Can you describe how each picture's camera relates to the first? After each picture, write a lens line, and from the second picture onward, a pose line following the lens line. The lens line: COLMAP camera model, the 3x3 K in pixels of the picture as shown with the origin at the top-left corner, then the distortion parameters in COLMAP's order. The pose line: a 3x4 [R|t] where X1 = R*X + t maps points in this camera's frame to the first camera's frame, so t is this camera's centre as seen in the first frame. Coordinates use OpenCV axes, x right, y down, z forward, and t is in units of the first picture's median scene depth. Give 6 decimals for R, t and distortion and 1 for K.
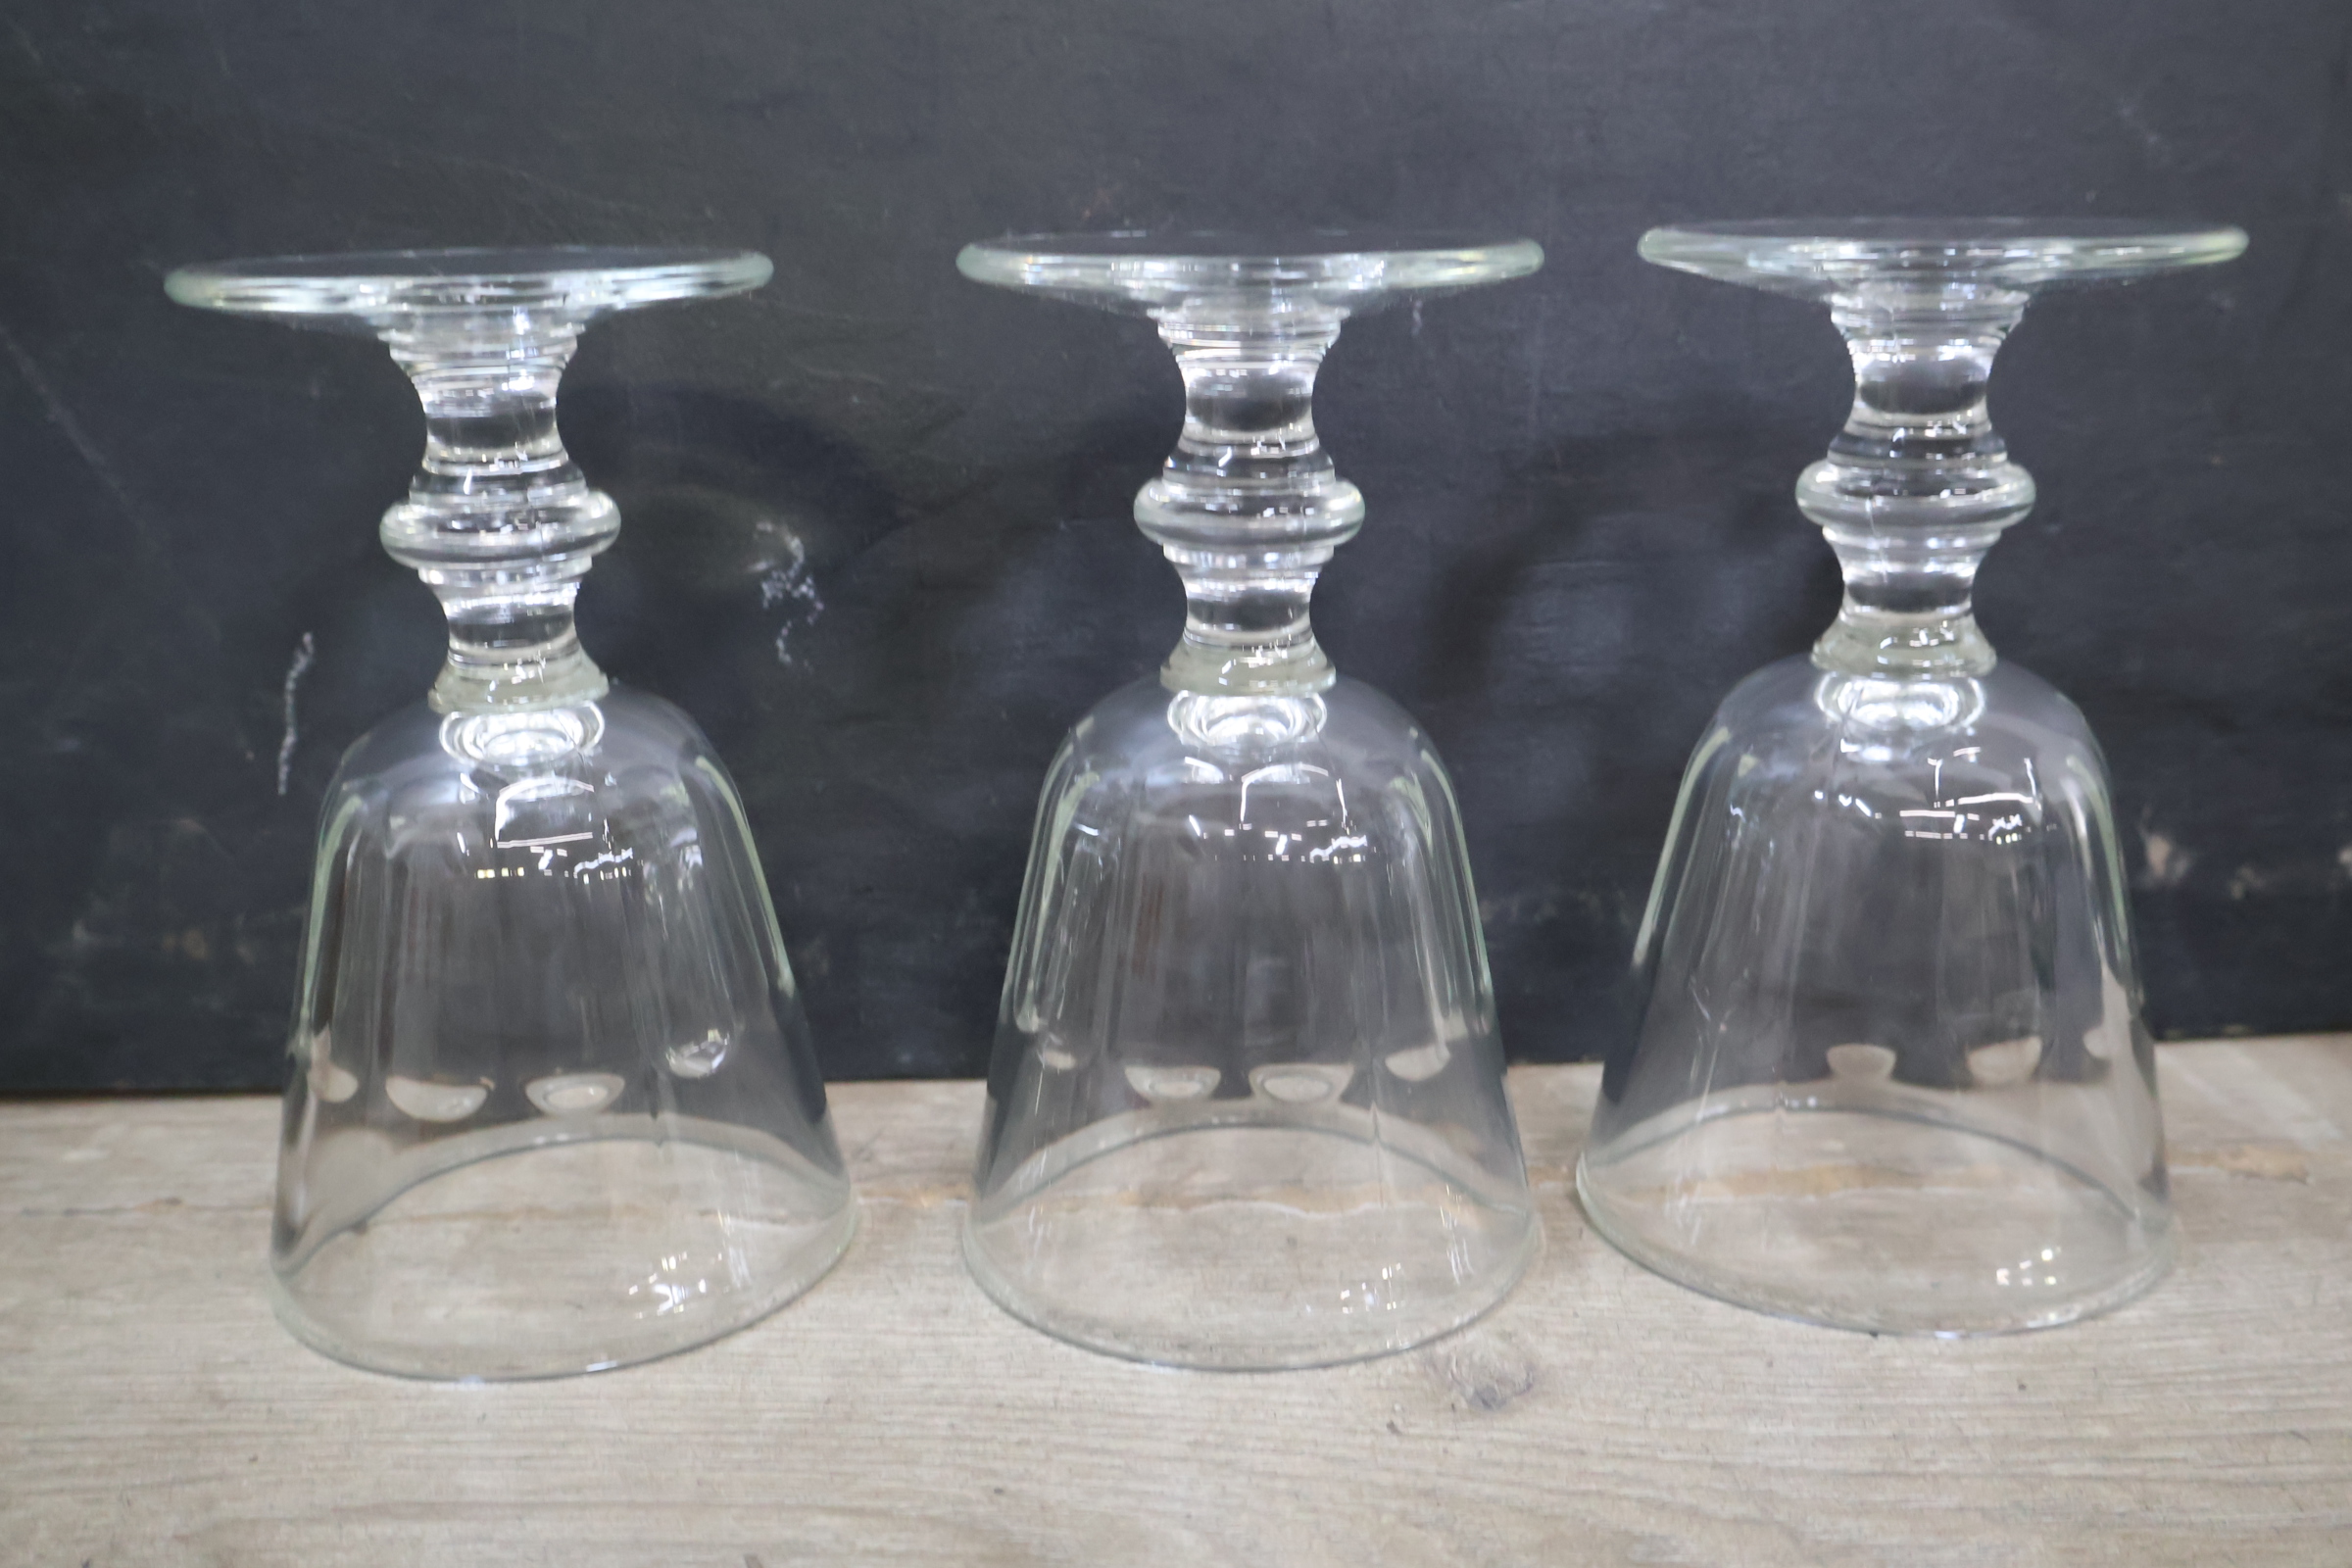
lens RADIAL K [[2393.6, 0, 1176.0], [0, 2393.6, 784.0], [0, 0, 1]] dist [0.015984, -0.008694]
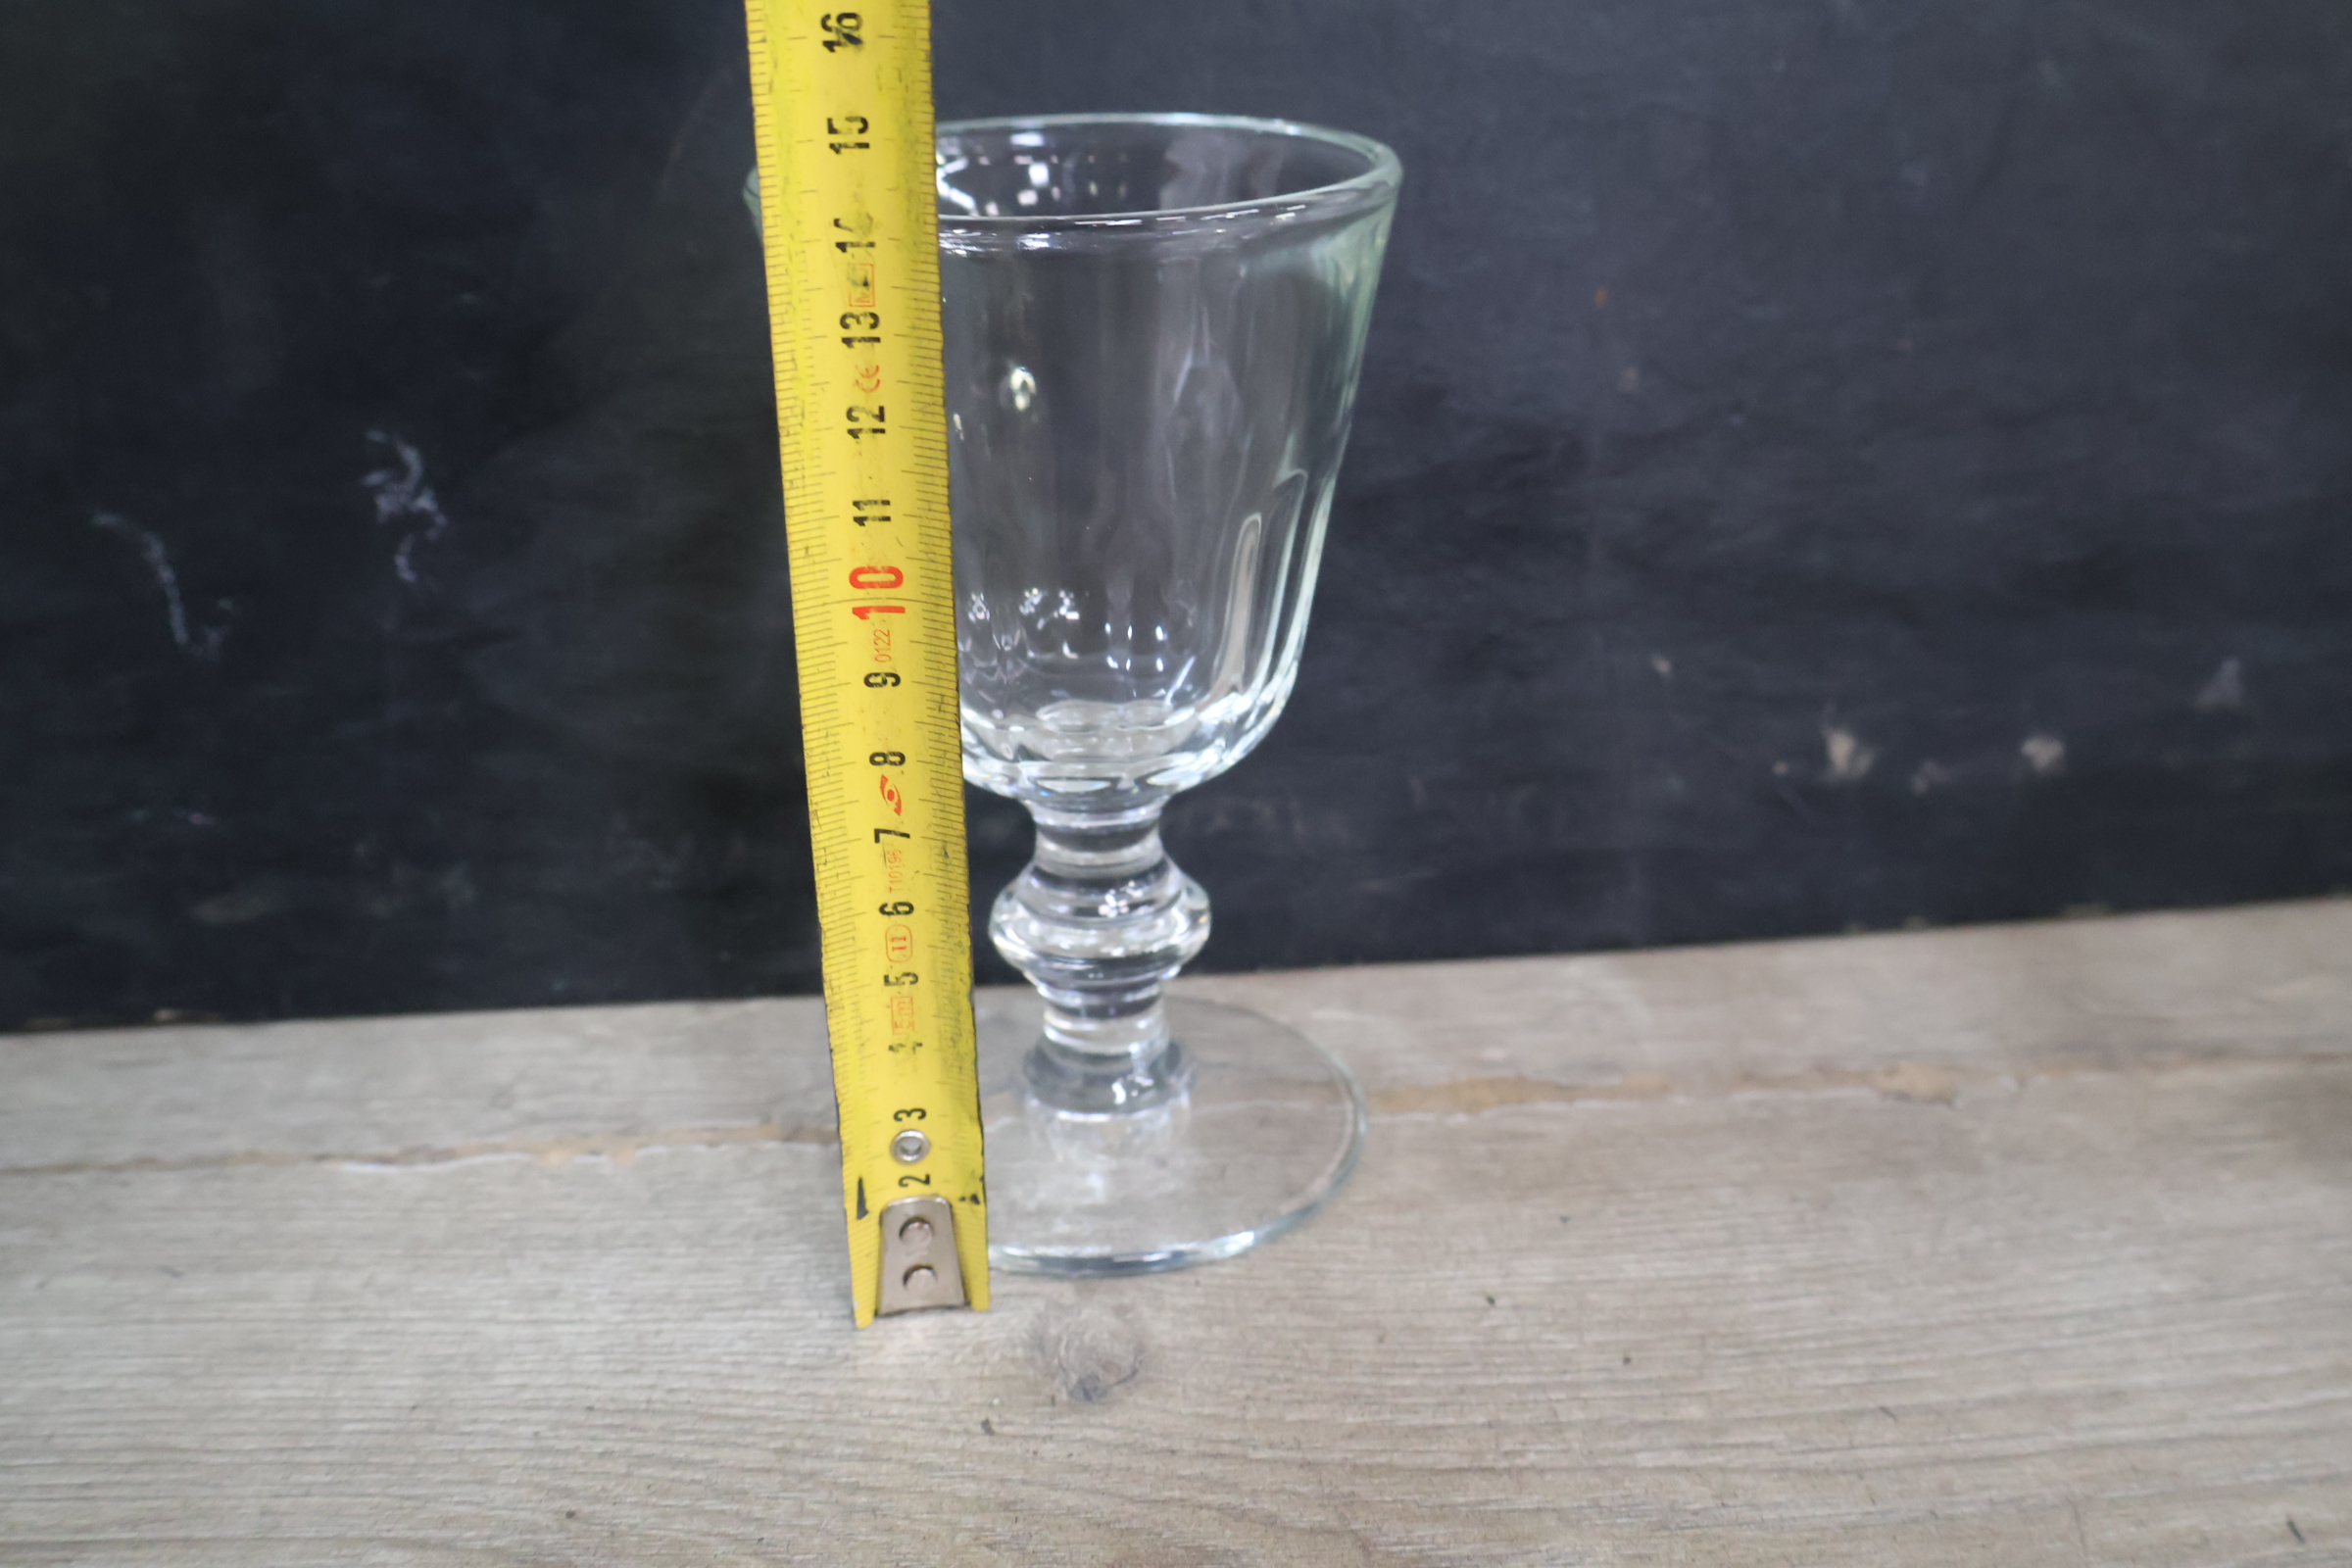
lens RADIAL K [[2388.2, 0, 1170.3], [0, 2388.2, 785.6], [0, 0, 1]] dist [0.005391, -0.005925]
pose [[0.998943, -0.018685, 0.041999, 0.127902], [0.013271, 0.991983, 0.125675, -0.112868], [-0.044011, -0.124984, 0.991182, 0.058096]]
